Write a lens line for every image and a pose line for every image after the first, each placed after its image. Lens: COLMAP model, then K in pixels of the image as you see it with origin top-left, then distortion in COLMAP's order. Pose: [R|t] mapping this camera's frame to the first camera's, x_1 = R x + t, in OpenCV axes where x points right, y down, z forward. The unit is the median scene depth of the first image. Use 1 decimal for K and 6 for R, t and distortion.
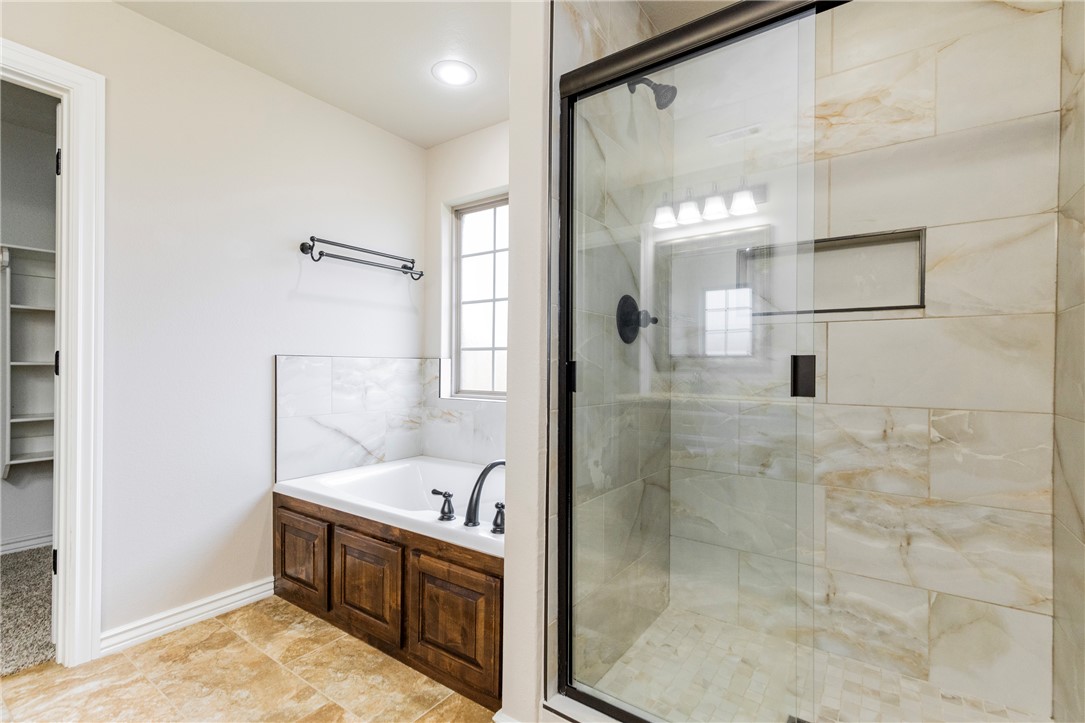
lens RADIAL K [[501.3, 0, 556.4], [0, 501.3, 362.8], [0, 0, 1]] dist [0.004034, 0.000305]
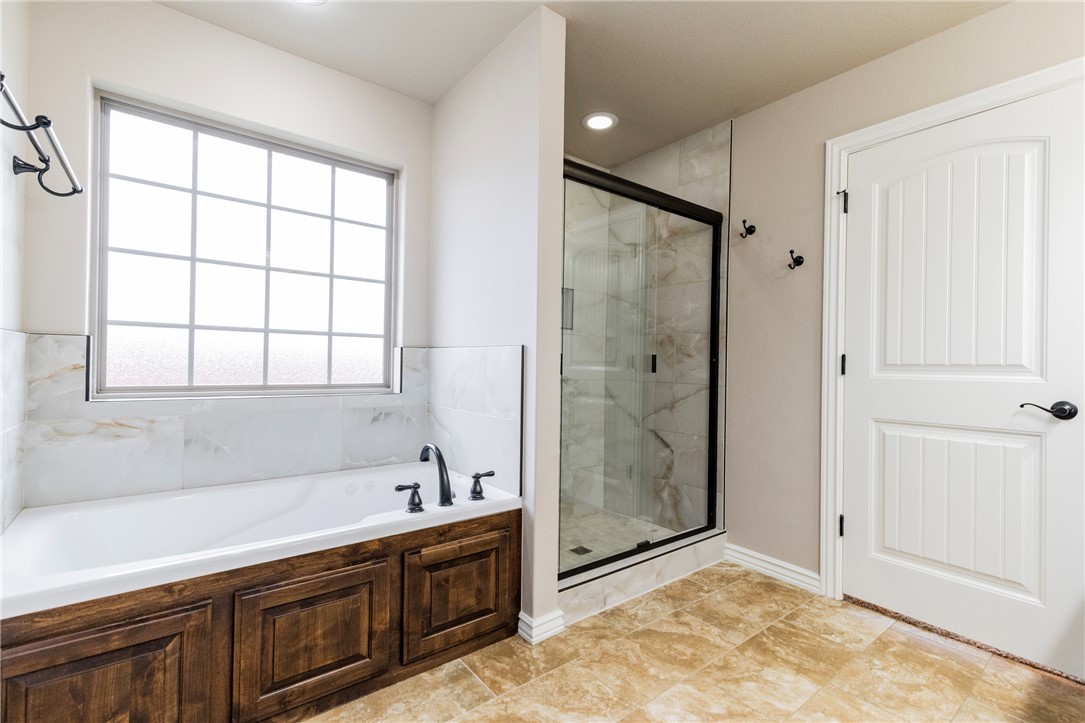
lens RADIAL K [[490.1, 0, 551.4], [0, 490.1, 363.5], [0, 0, 1]] dist [0.005374, 0.000408]
pose [[0.275640, 0.001962, 0.961259, -1.099299], [-0.020544, 0.999782, 0.003850, 0.018022], [-0.961041, -0.020809, 0.275620, 0.508804]]
